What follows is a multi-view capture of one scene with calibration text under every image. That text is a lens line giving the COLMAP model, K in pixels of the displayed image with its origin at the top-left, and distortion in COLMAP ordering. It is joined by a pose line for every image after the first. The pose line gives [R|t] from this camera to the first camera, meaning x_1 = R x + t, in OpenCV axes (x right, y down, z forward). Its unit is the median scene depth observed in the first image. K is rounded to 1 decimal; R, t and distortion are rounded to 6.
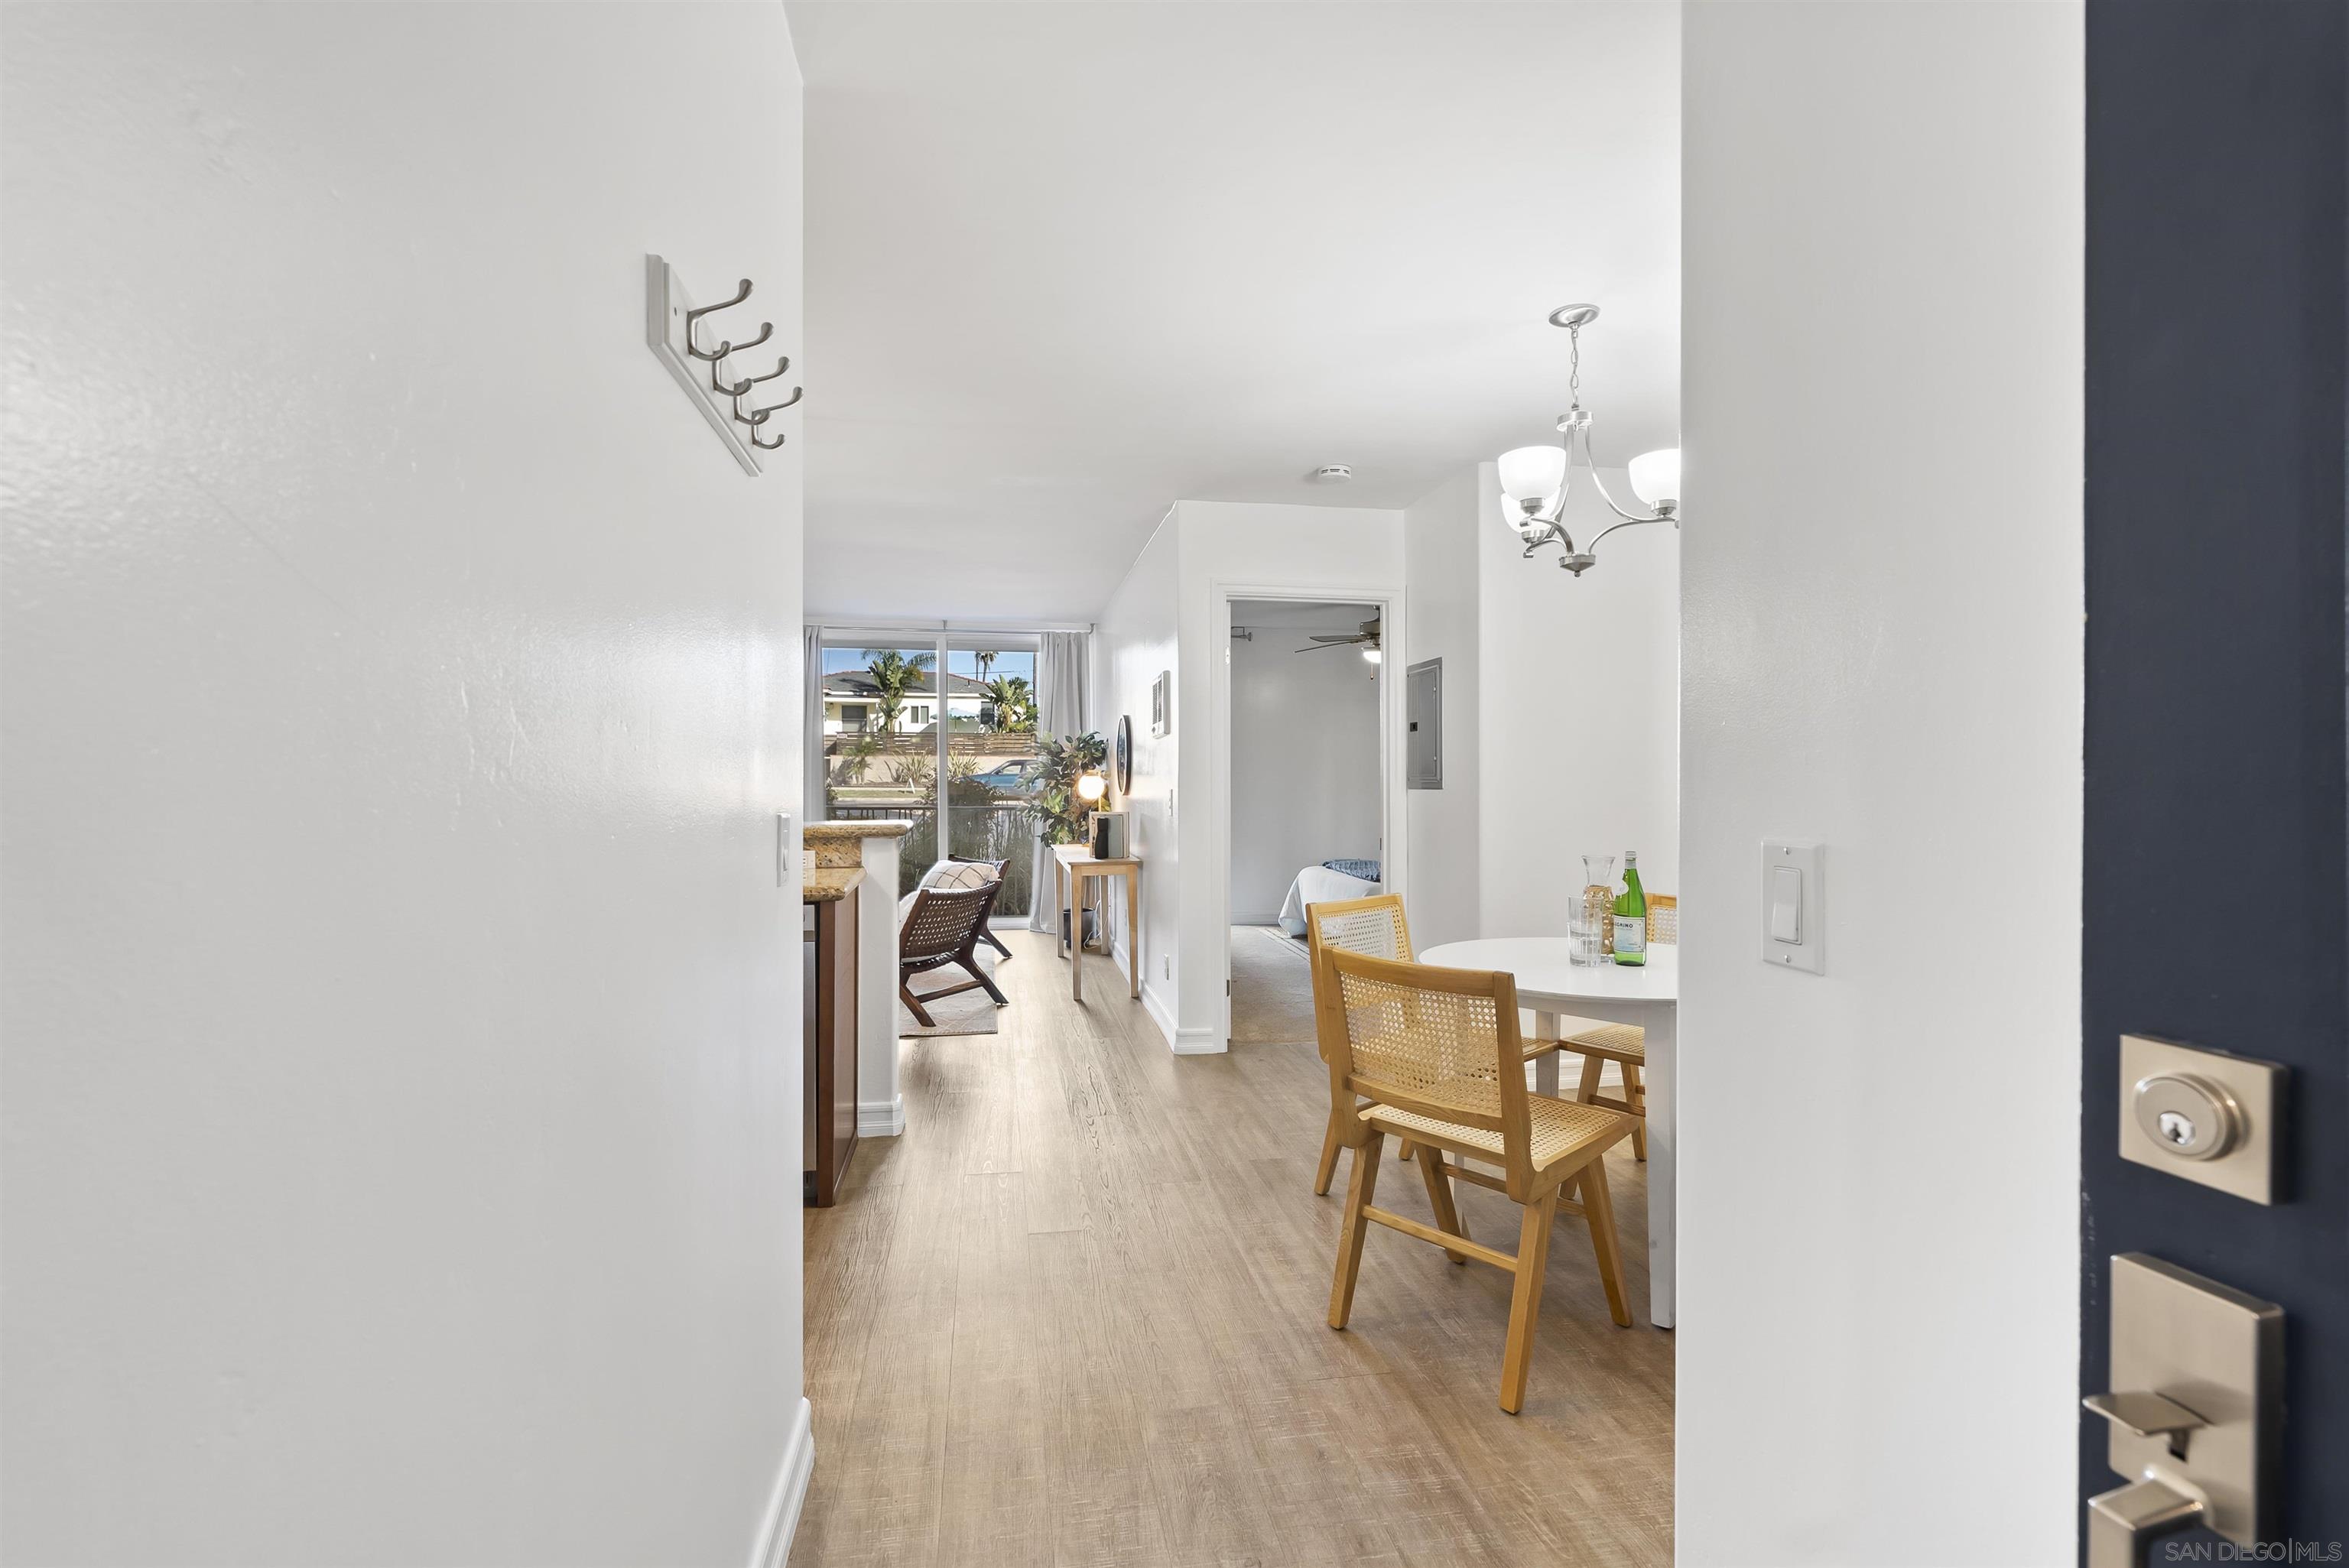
lens RADIAL K [[1067.1, 0, 1195.5], [0, 1067.1, 779.7], [0, 0, 1]] dist [-0.005061, 0.002785]
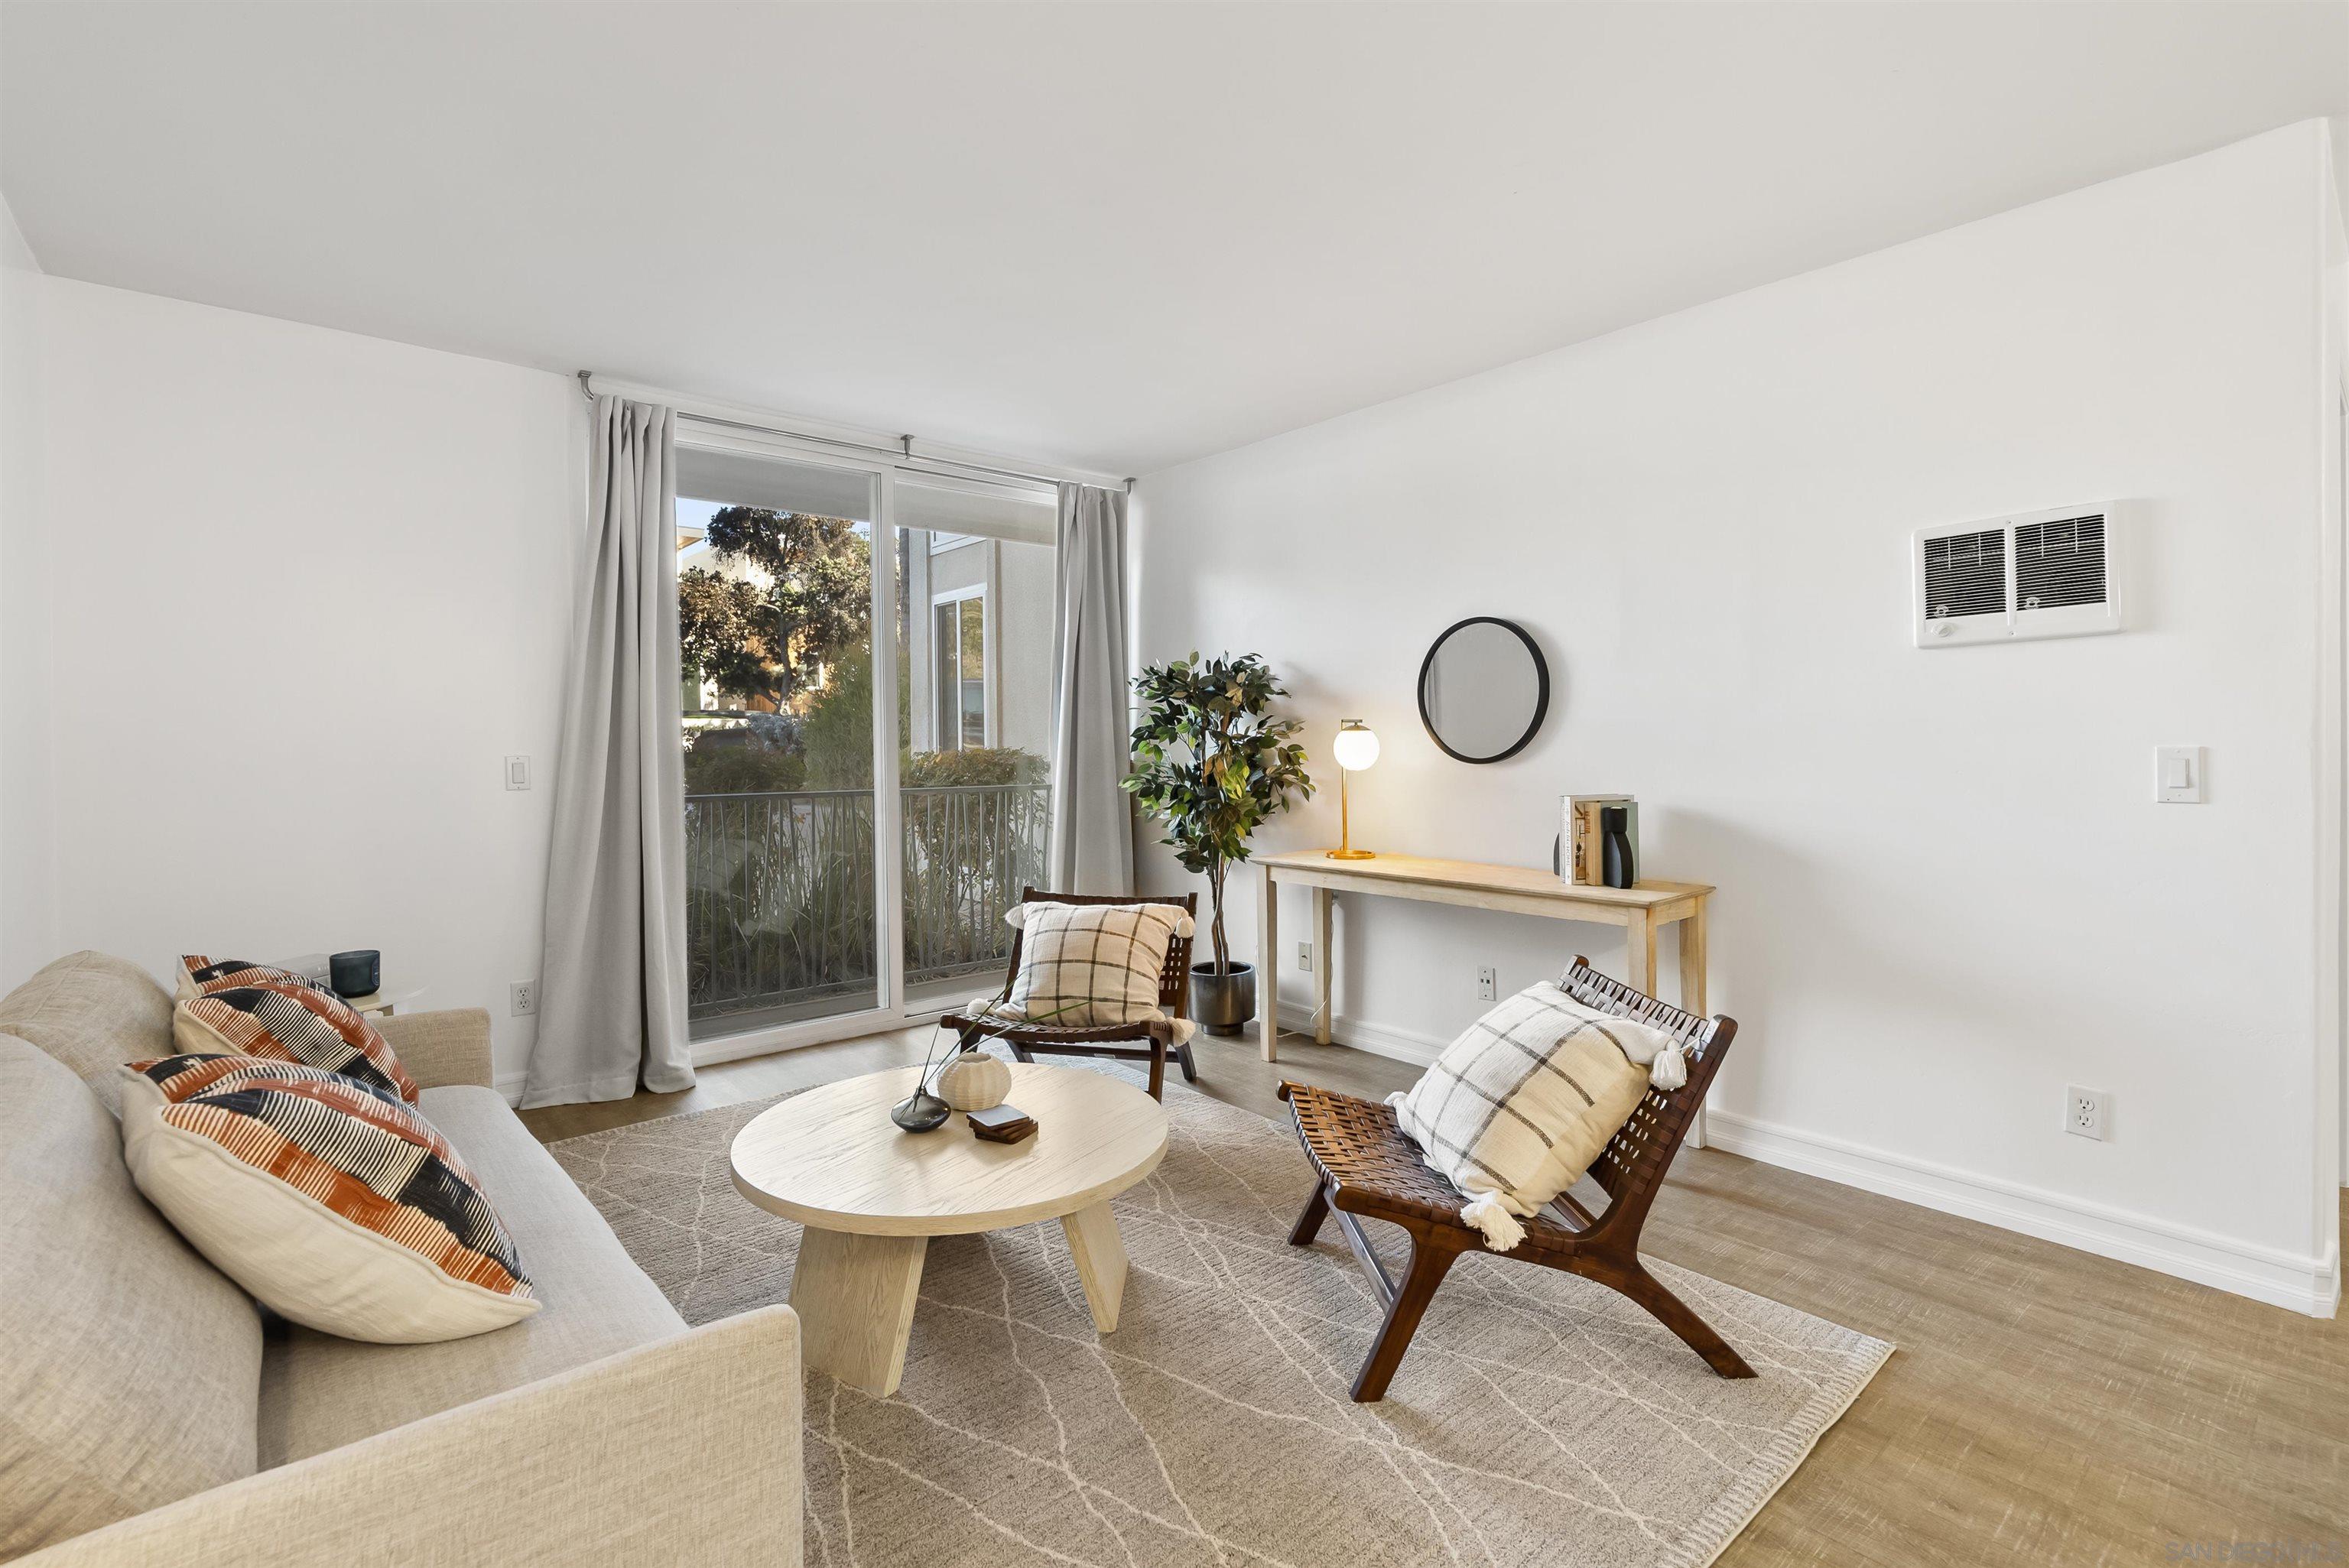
lens RADIAL K [[1067.1, 0, 1164.0], [0, 1067.1, 743.7], [0, 0, 1]] dist [-0.005061, 0.002785]
pose [[0.871636, -0.014276, 0.489946, -0.590032], [0.015061, 0.999884, 0.002340, 0.003500], [-0.489923, 0.005339, 0.871750, 0.740646]]
